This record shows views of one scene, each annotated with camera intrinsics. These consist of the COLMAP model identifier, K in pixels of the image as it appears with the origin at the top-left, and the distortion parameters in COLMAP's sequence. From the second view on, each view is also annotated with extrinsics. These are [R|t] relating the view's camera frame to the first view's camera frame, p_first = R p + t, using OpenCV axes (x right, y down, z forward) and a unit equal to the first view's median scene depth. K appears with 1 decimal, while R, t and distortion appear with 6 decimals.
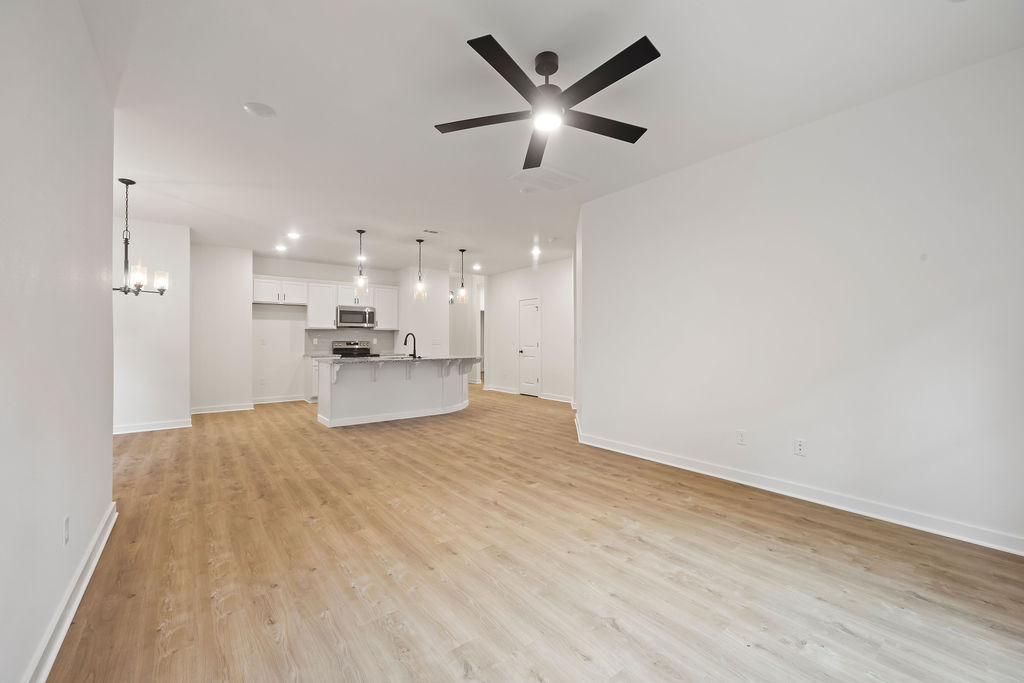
lens RADIAL K [[410.7, 0, 511.0], [0, 410.7, 338.6], [0, 0, 1]] dist [0.000454, 0.000073]
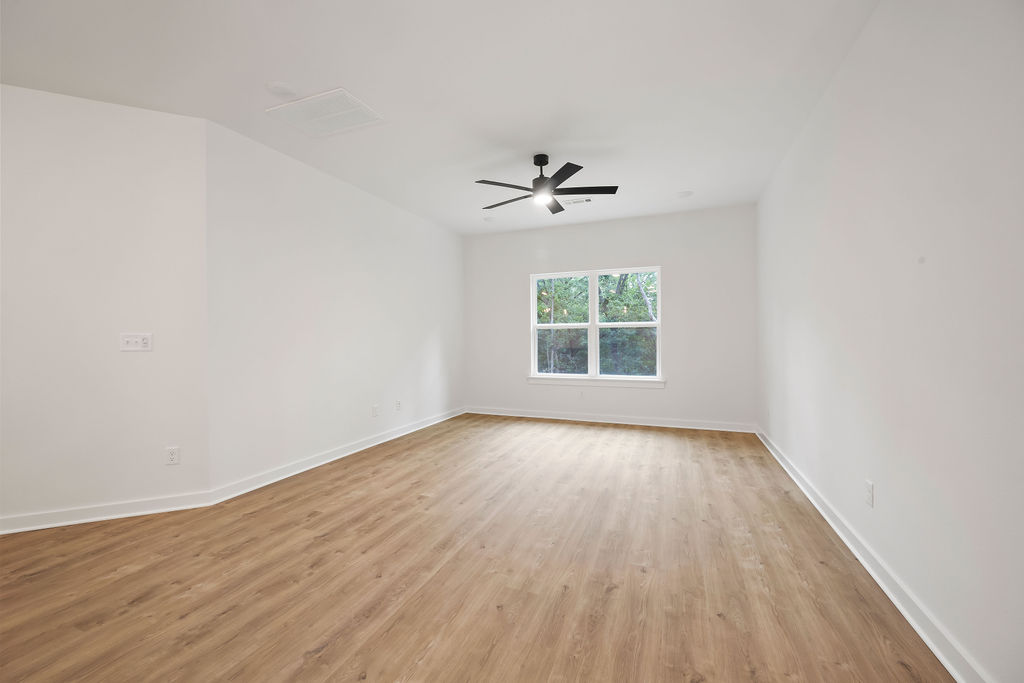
lens RADIAL K [[410.7, 0, 509.4], [0, 410.7, 335.9], [0, 0, 1]] dist [0.000454, 0.000073]
pose [[-0.501085, 0.011153, 0.865326, -0.896289], [0.003112, 0.999934, -0.011086, 0.011808], [-0.865392, -0.002862, -0.501087, 1.401506]]
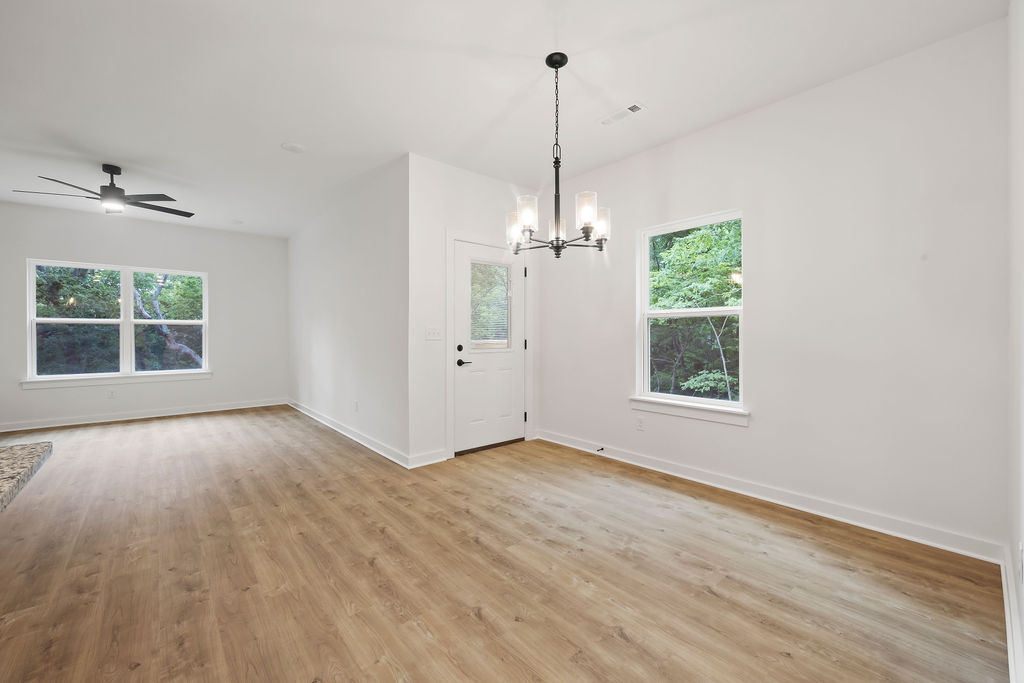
lens RADIAL K [[410.7, 0, 515.5], [0, 410.7, 339.9], [0, 0, 1]] dist [0.000454, 0.000073]
pose [[-0.998261, 0.003465, -0.058855, -1.091117], [0.002888, 0.999947, 0.009885, 0.012289], [0.058887, 0.009698, -0.998218, 2.057134]]
